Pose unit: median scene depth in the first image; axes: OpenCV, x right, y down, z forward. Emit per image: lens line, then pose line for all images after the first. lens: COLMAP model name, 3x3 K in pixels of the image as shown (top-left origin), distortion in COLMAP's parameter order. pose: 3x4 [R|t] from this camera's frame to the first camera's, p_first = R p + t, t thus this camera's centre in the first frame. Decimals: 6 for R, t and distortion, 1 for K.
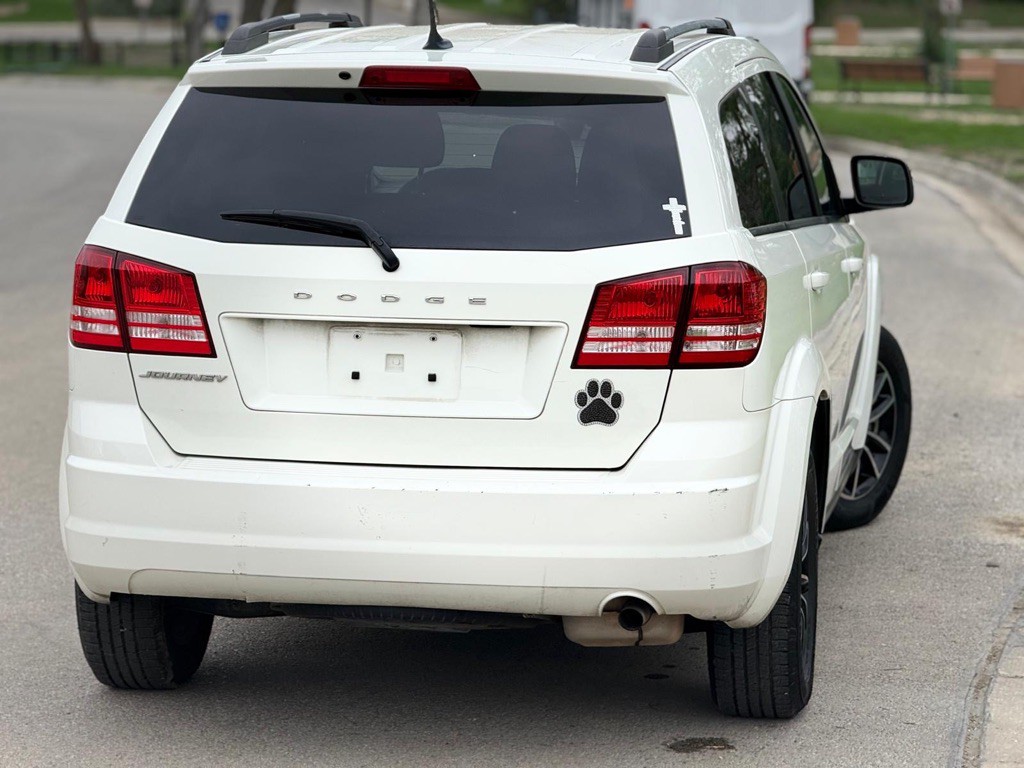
lens RADIAL K [[3588.5, 0, 512.0], [0, 3588.5, 384.0], [0, 0, 1]] dist [0.170897, 1.504769]
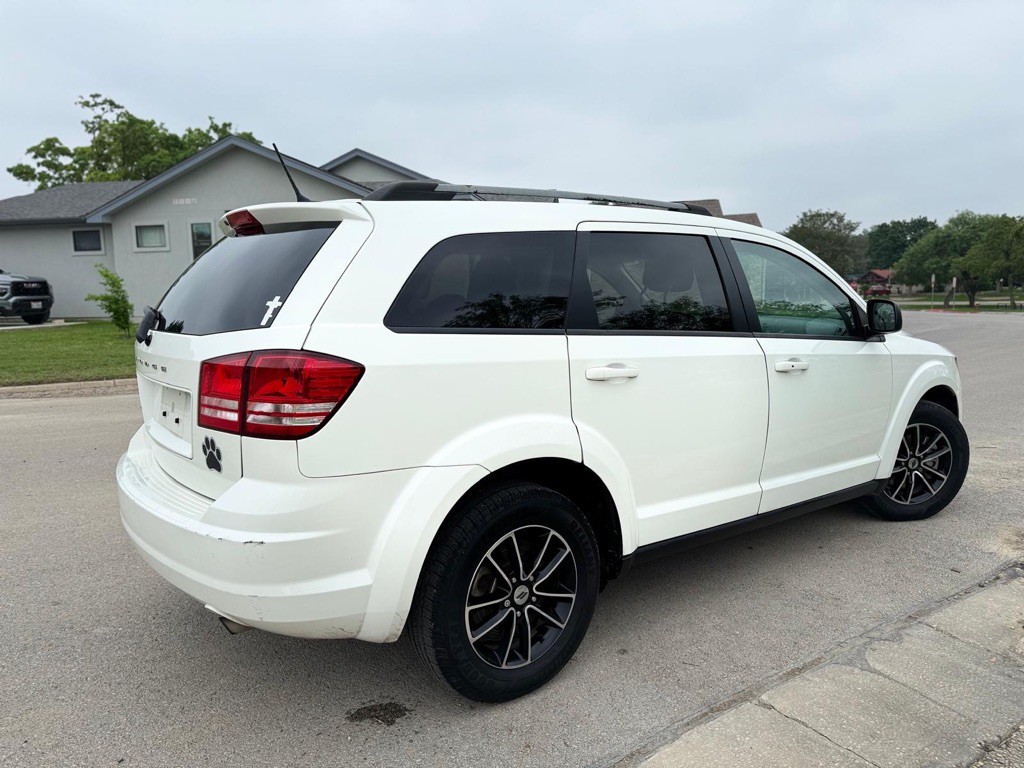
lens RADIAL K [[725.1, 0, 509.6], [0, 725.1, 387.7], [0, 0, 1]] dist [0.031681, -0.035723]
pose [[0.721695, 0.076169, -0.688007, 0.271164], [-0.066701, 0.996955, 0.040405, -0.035231], [0.688990, 0.016730, 0.724578, 0.859669]]
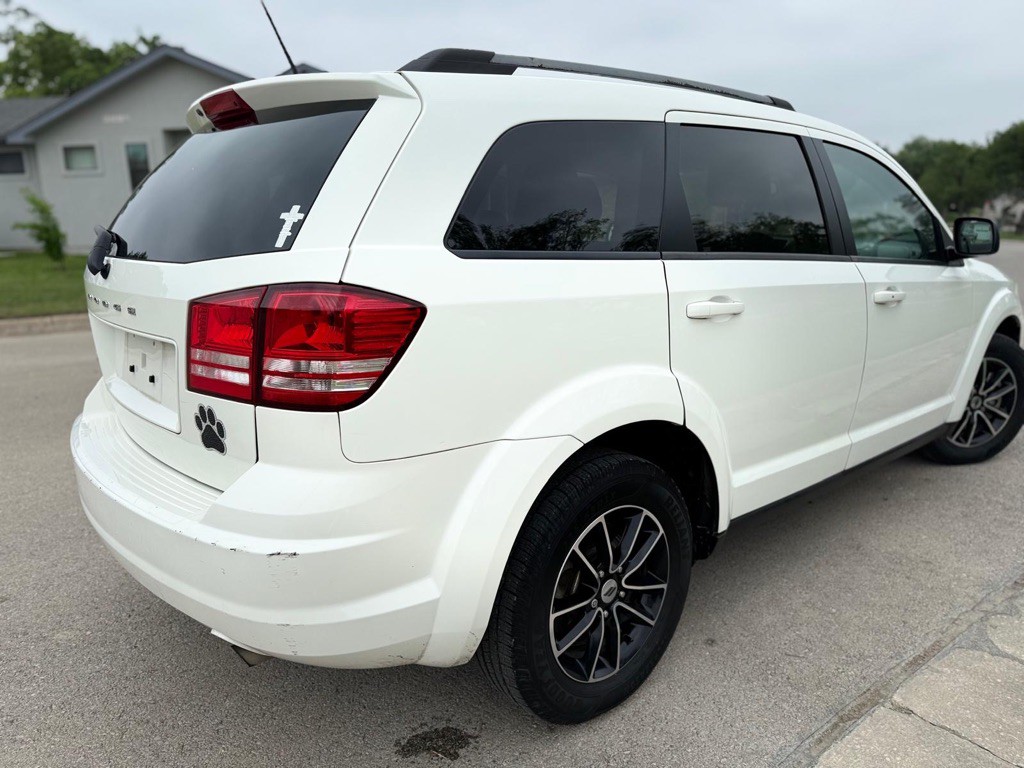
lens RADIAL K [[725.1, 0, 509.6], [0, 725.1, 387.7], [0, 0, 1]] dist [0.031681, -0.035723]
pose [[0.764877, 0.127703, -0.631391, 0.196094], [-0.057073, 0.989733, 0.131040, -0.033707], [0.641643, -0.064195, 0.764312, 0.881162]]
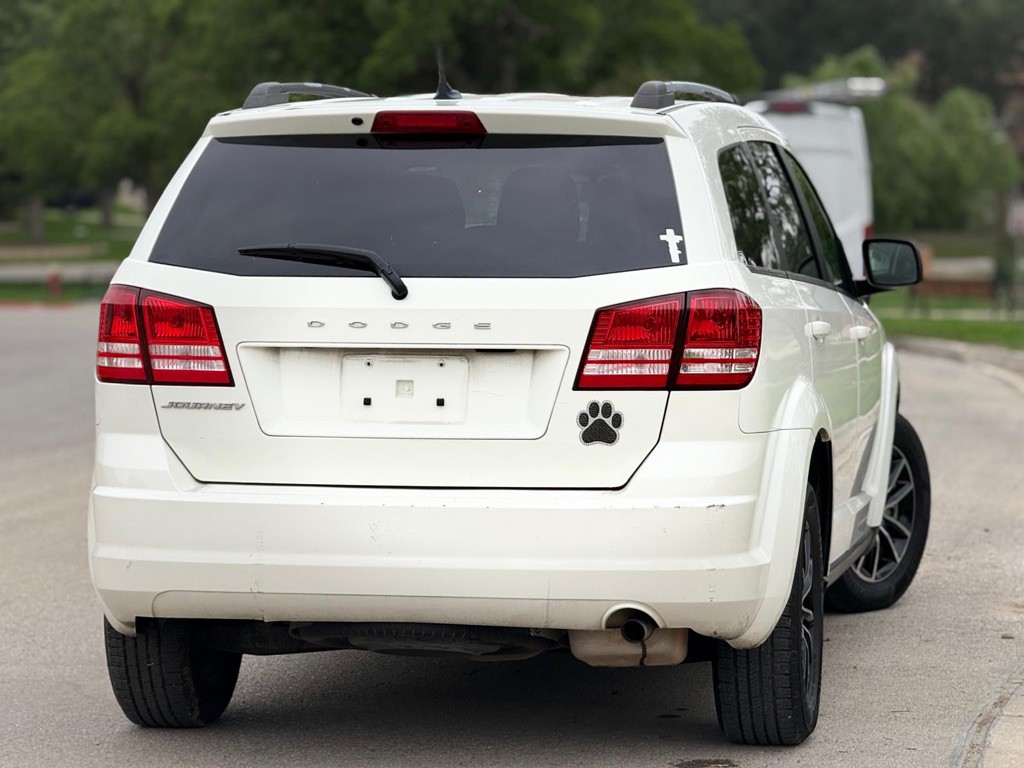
lens RADIAL K [[3588.5, 0, 512.0], [0, 3588.5, 384.0], [0, 0, 1]] dist [0.170897, 1.504769]
pose [[0.999707, -0.009573, -0.022218, 0.021325], [0.008032, 0.997623, -0.068443, 0.063277], [0.022821, 0.068244, 0.997408, -0.040160]]
